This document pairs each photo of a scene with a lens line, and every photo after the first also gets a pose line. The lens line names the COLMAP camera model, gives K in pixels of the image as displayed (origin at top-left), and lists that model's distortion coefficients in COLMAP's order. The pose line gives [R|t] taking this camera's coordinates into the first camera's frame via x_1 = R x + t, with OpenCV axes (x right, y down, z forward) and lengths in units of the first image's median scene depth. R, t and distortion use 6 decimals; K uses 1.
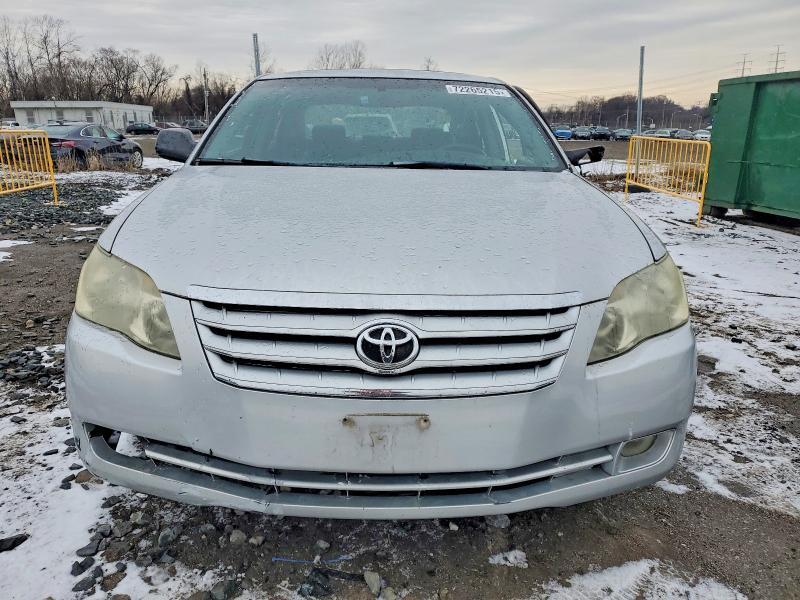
lens RADIAL K [[607.5, 0, 398.9], [0, 607.5, 302.2], [0, 0, 1]] dist [0.021764, 0.009388]
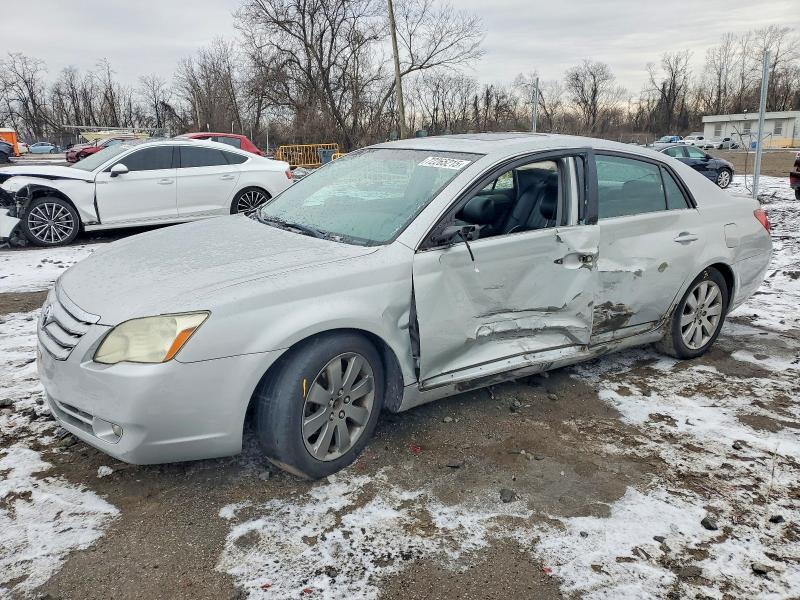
lens RADIAL K [[607.5, 0, 394.9], [0, 607.5, 302.6], [0, 0, 1]] dist [0.021764, 0.009388]
pose [[0.548765, 0.209629, -0.809266, 1.535037], [-0.224395, 0.969460, 0.098963, -0.297937], [0.805297, 0.127288, 0.579046, 0.511846]]
